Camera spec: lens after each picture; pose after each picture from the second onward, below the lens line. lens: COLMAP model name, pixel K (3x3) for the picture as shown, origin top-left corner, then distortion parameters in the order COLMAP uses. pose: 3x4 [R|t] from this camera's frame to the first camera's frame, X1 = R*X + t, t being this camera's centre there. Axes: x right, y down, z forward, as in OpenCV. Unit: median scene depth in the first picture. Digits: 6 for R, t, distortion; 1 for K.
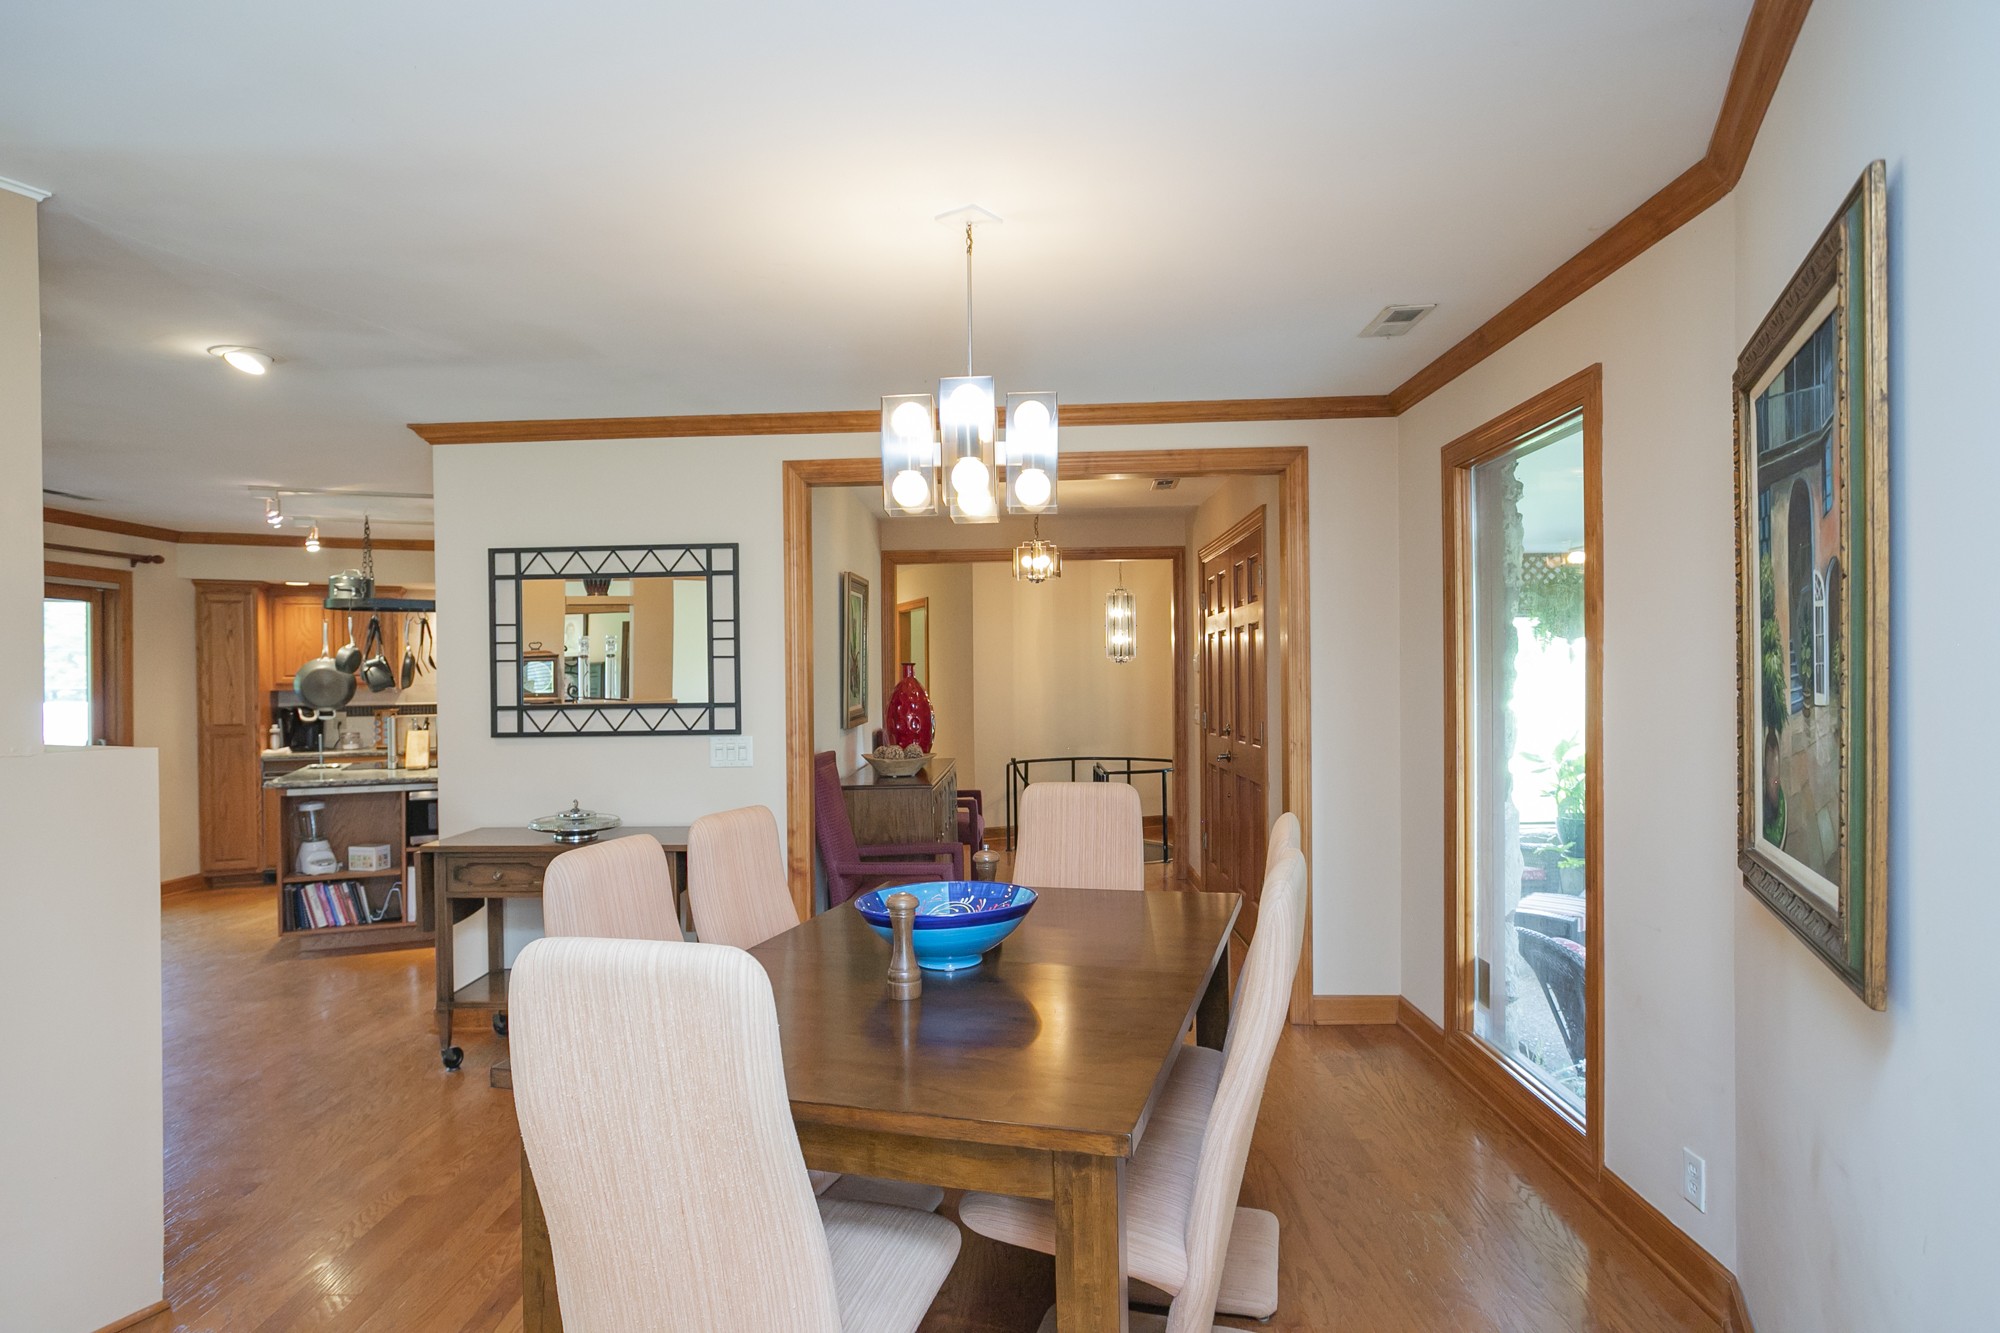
lens RADIAL K [[1117.8, 0, 984.1], [0, 1117.8, 677.5], [0, 0, 1]] dist [-0.046406, 0.051040]
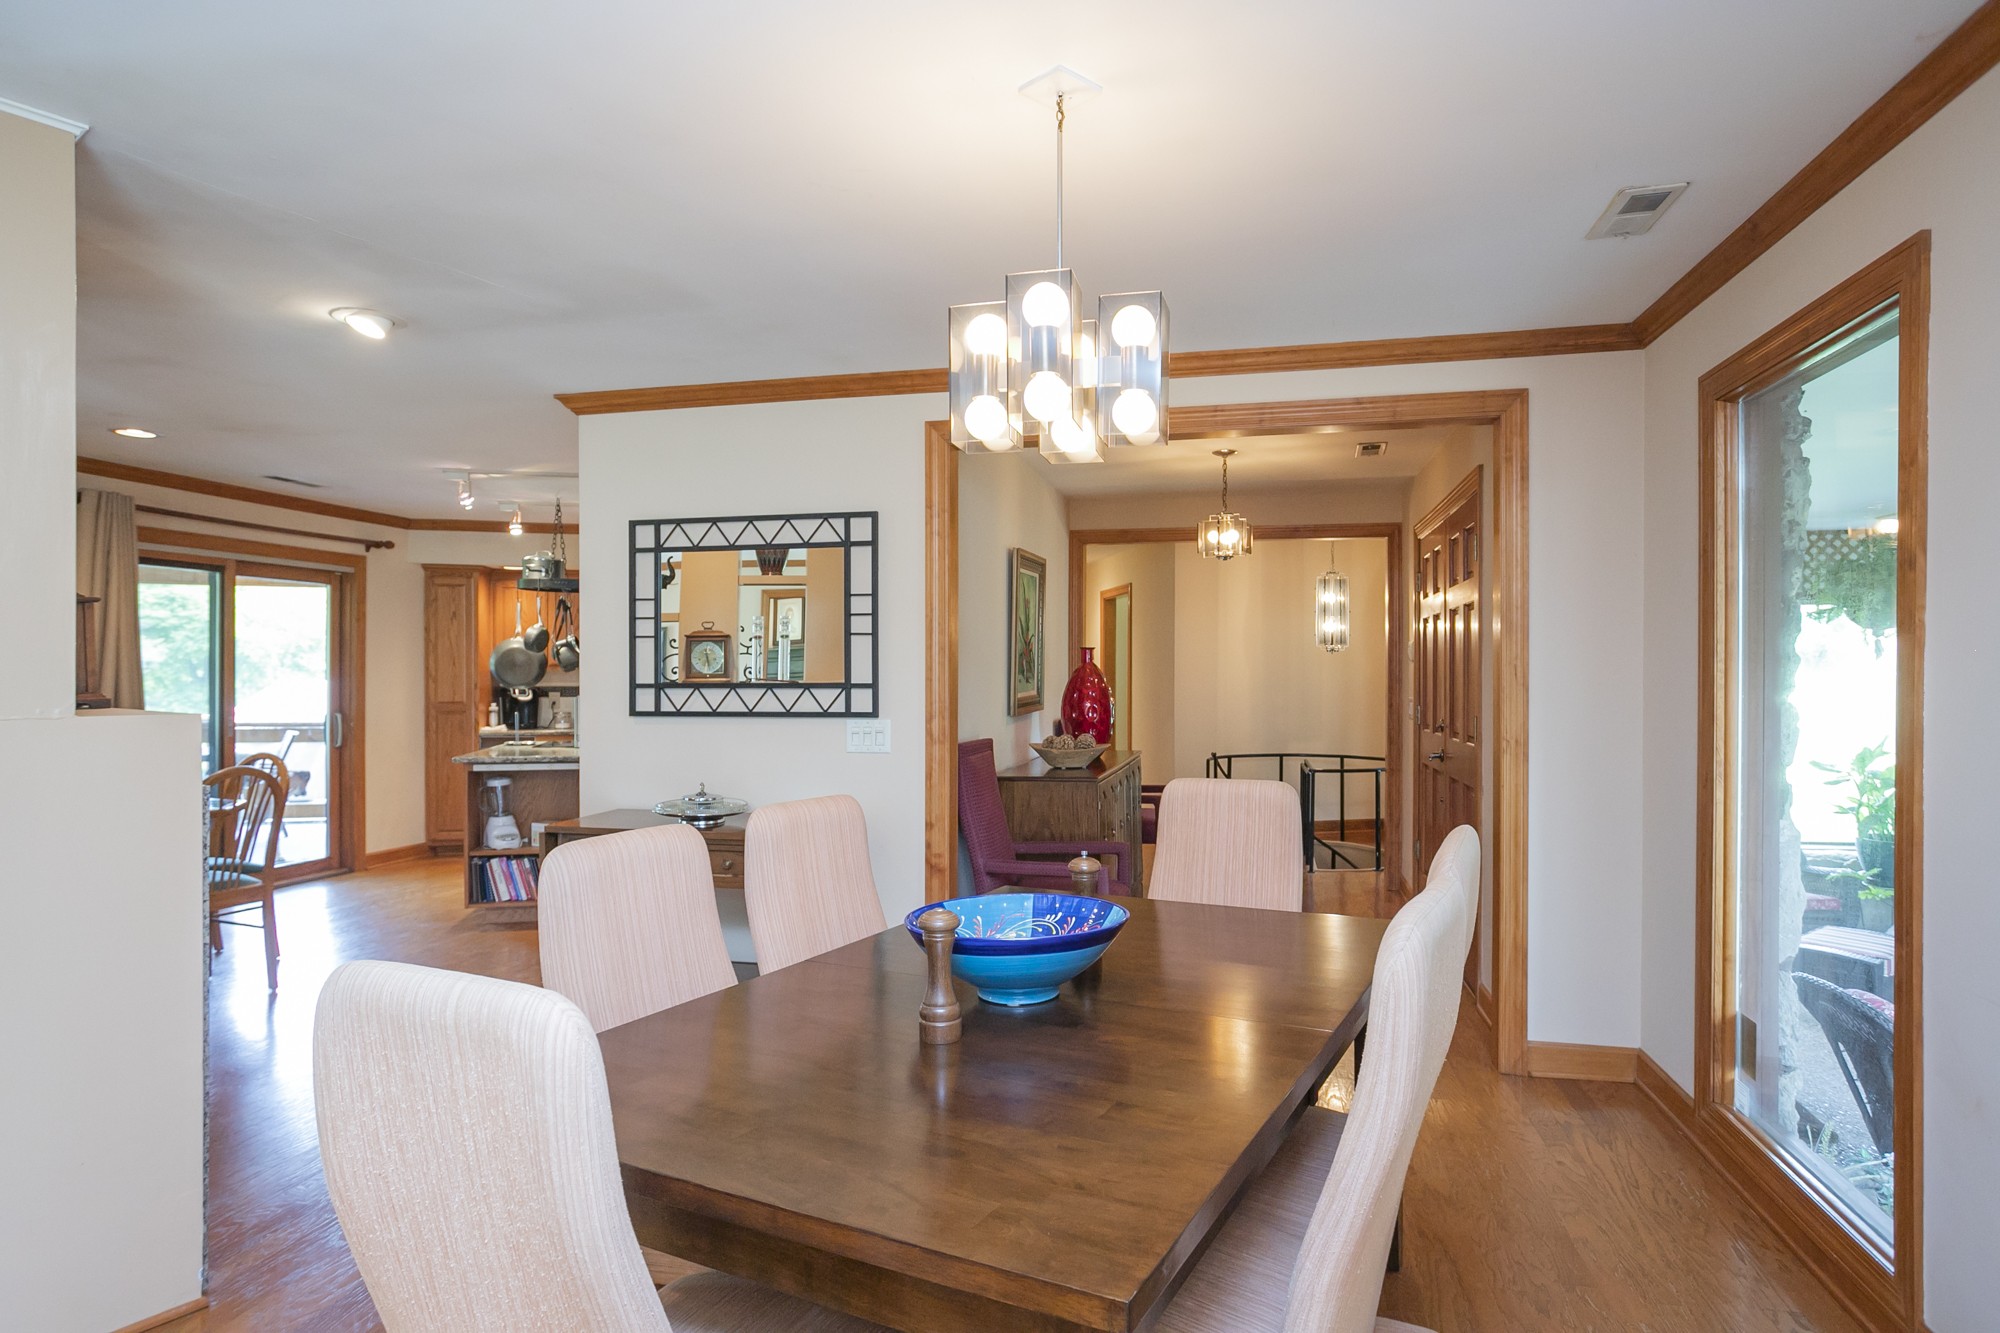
lens RADIAL K [[1106.6, 0, 1026.4], [0, 1106.6, 671.3], [0, 0, 1]] dist [-0.038473, 0.035508]
pose [[0.984811, 0.012346, -0.173188, 0.062424], [-0.012410, 0.999923, 0.000712, 0.010262], [0.173183, 0.001448, 0.984889, 0.114721]]
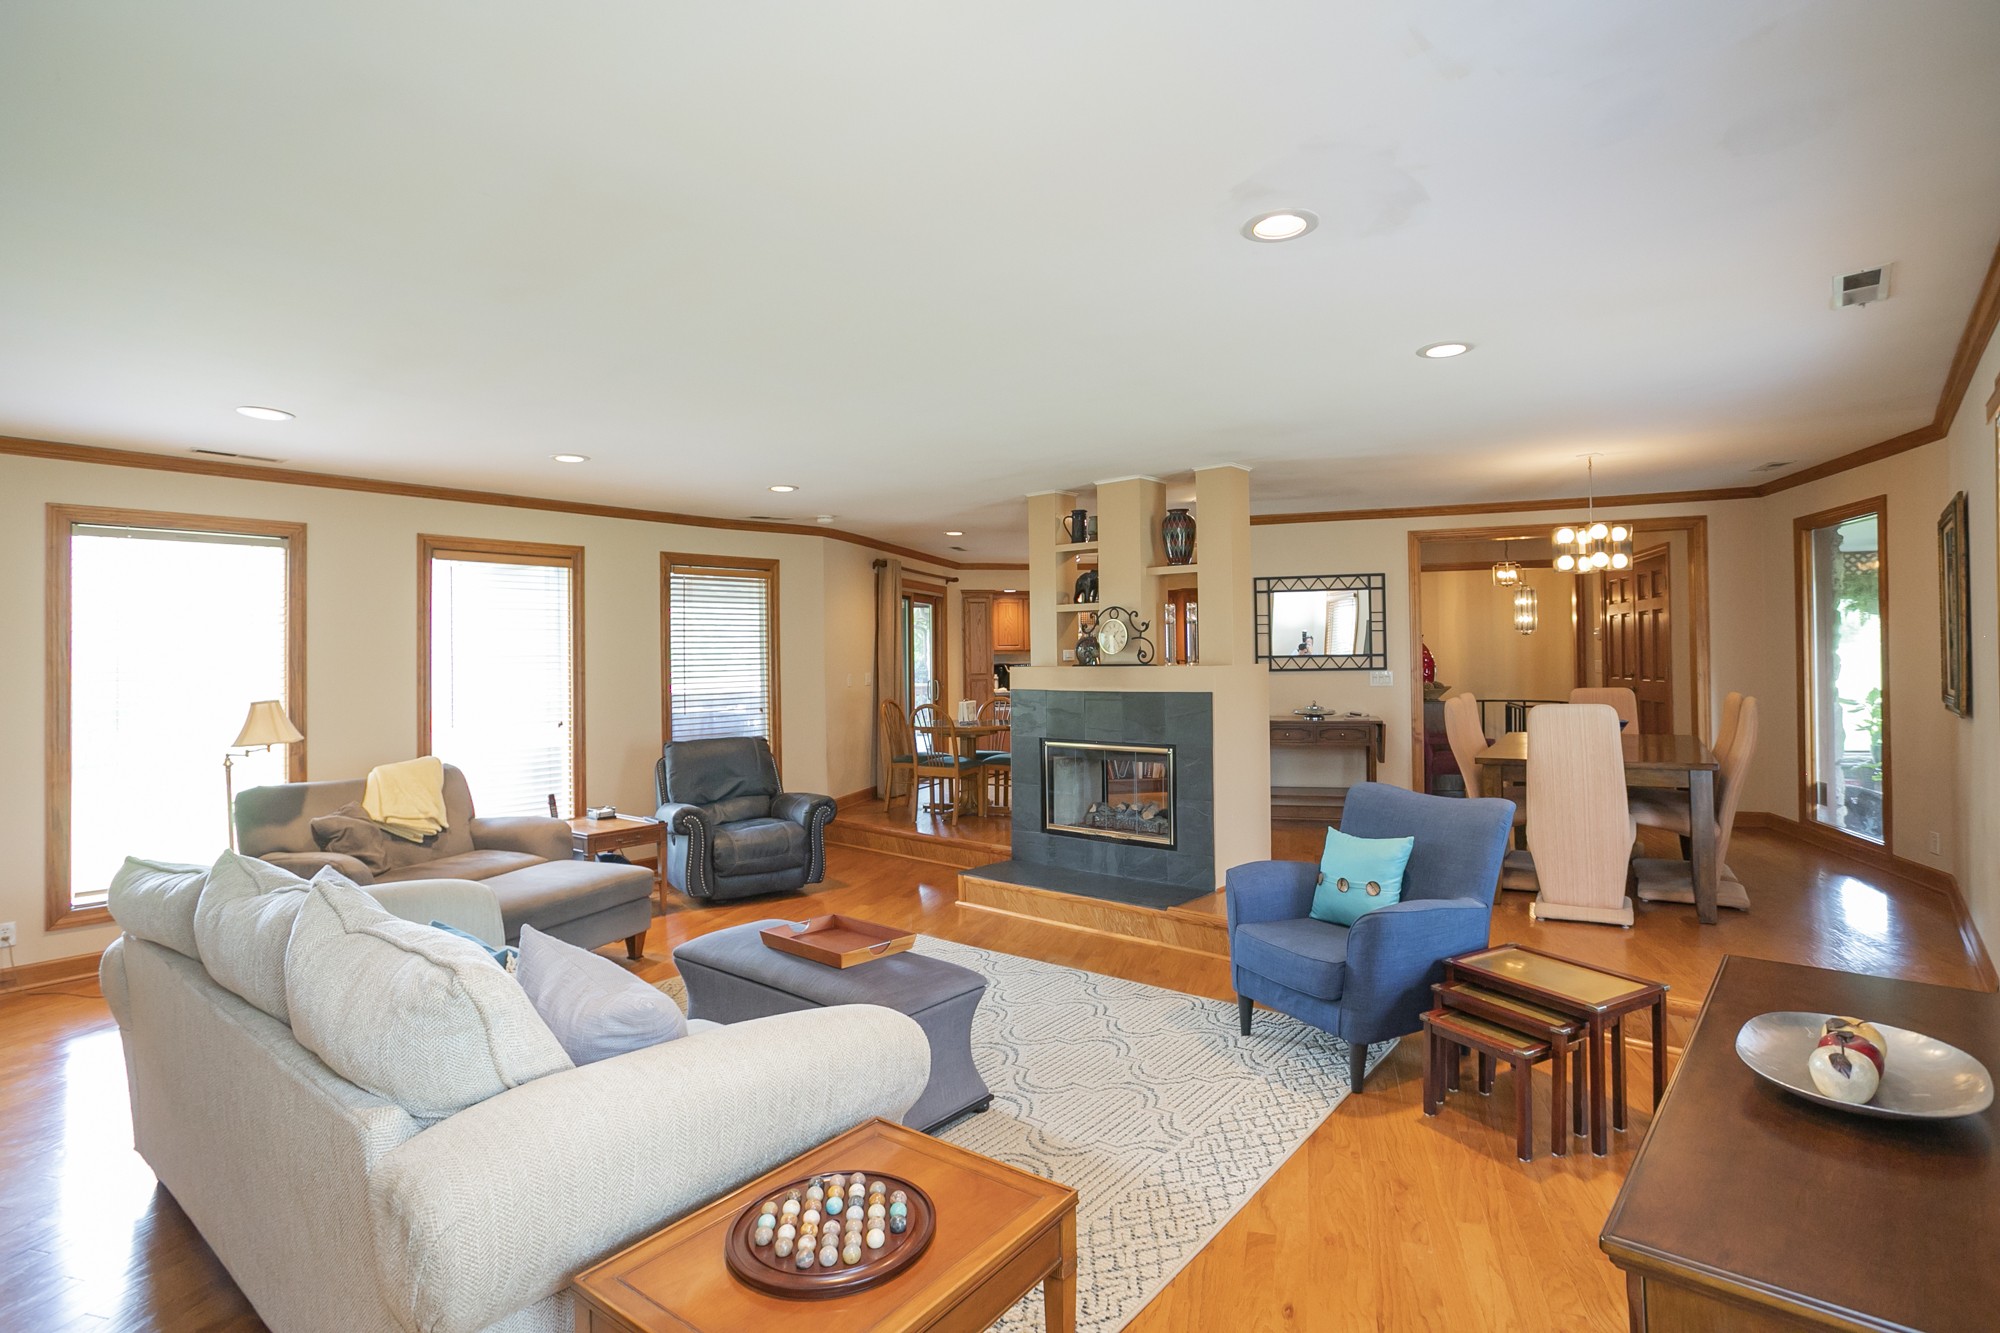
lens RADIAL K [[998.6, 0, 1057.9], [0, 998.6, 644.6], [0, 0, 1]] dist [-0.001169, 0.021116]
pose [[0.979180, -0.004873, -0.202933, -0.428166], [0.002964, 0.999948, -0.009712, 0.021802], [0.202970, 0.008908, 0.979144, -0.850510]]
